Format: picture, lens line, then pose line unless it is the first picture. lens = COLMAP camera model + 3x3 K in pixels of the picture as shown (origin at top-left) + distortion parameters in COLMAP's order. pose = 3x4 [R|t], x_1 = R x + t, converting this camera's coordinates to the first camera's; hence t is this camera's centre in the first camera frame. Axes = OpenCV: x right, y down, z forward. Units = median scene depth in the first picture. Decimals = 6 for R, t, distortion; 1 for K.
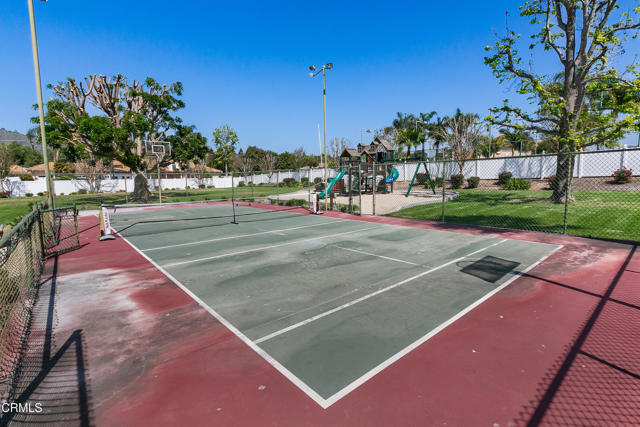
lens RADIAL K [[301.7, 0, 320.1], [0, 301.7, 211.3], [0, 0, 1]] dist [-0.010712, 0.000559]
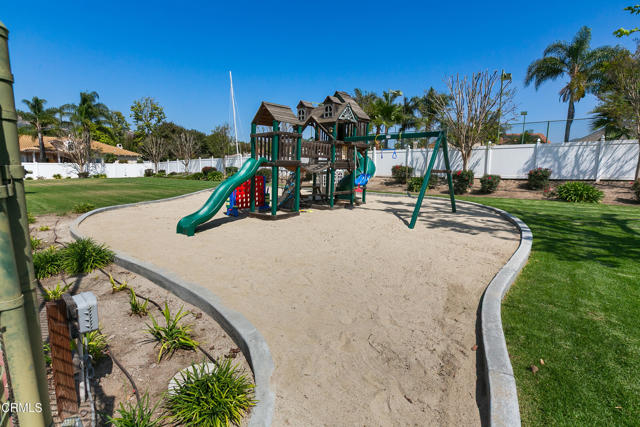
lens RADIAL K [[301.7, 0, 318.7], [0, 301.7, 211.2], [0, 0, 1]] dist [-0.010712, 0.000559]
pose [[0.988760, 0.005010, 0.149425, 0.044933], [-0.010595, 0.999274, 0.036604, -0.035291], [-0.149133, -0.037775, 0.988095, 0.264846]]
